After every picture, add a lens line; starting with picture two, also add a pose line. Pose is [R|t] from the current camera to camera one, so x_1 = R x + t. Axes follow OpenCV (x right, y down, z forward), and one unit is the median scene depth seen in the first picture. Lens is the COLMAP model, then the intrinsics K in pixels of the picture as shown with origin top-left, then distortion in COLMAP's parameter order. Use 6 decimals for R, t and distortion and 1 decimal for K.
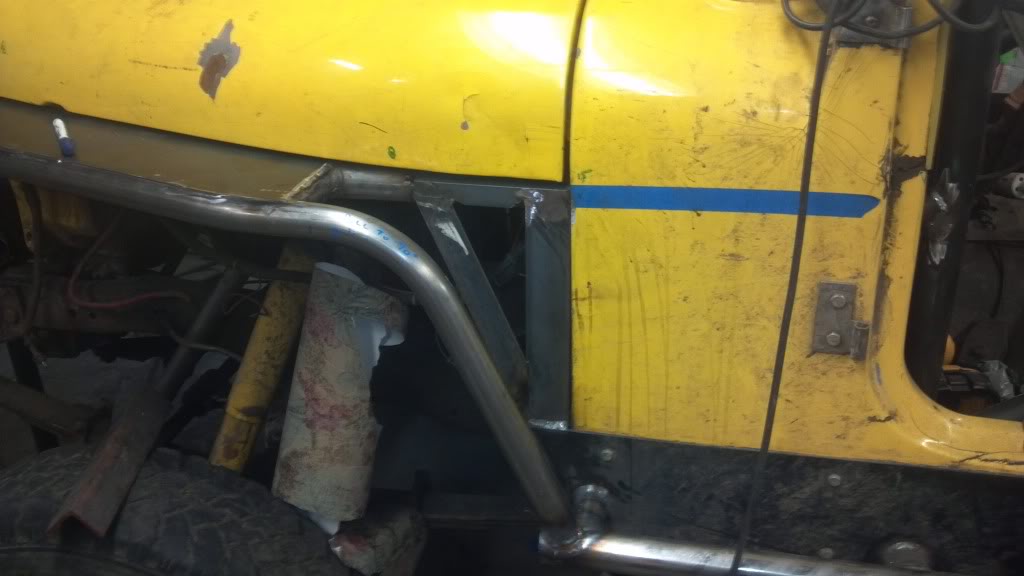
lens RADIAL K [[1076.1, 0, 531.0], [0, 1076.1, 272.3], [0, 0, 1]] dist [0.066245, -0.369404]
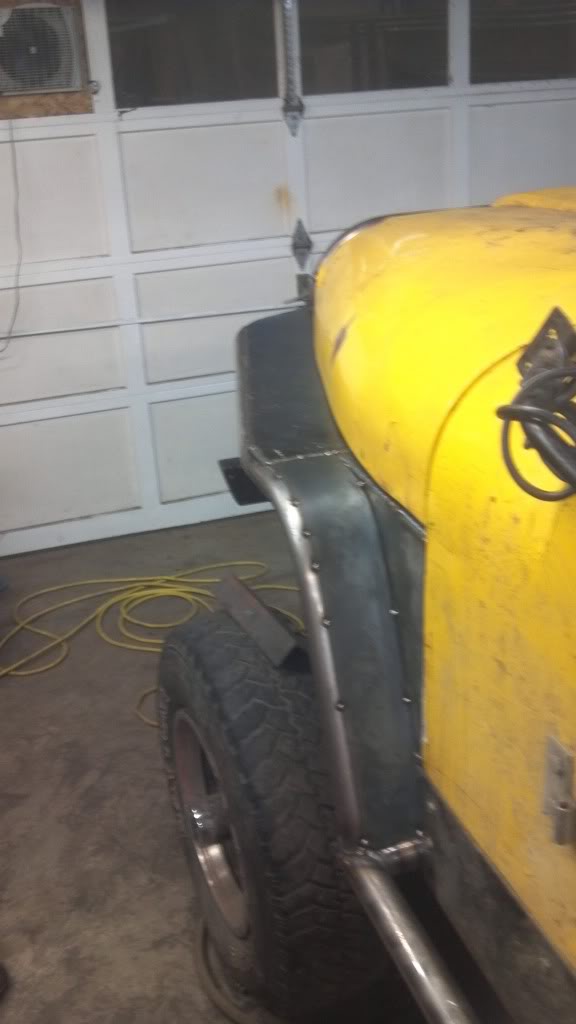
lens RADIAL K [[1087.8, 0, 299.0], [0, 1087.8, 515.3], [0, 0, 1]] dist [0.050221, -0.302637]
pose [[0.523657, 0.327862, -0.786314, 0.758980], [-0.321818, 0.930721, 0.173755, -0.230582], [0.788807, 0.162062, 0.592891, 0.292107]]
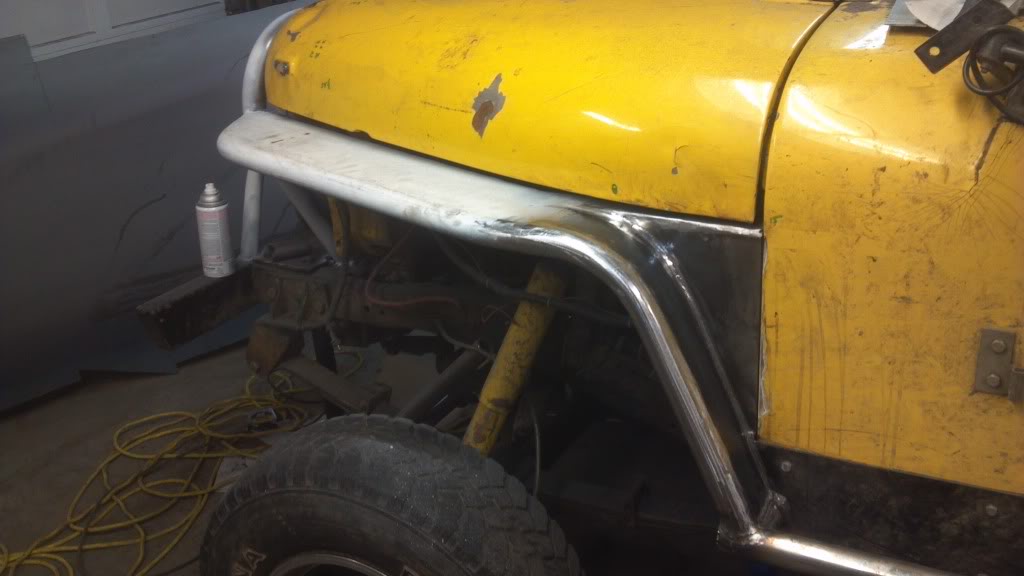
lens RADIAL K [[1073.6, 0, 509.7], [0, 1073.6, 258.2], [0, 0, 1]] dist [-0.009746, -0.150720]
pose [[0.957768, 0.070601, -0.278740, 0.097676], [-0.083588, 0.995887, -0.034970, 0.015897], [0.275125, 0.056793, 0.959730, -0.190474]]
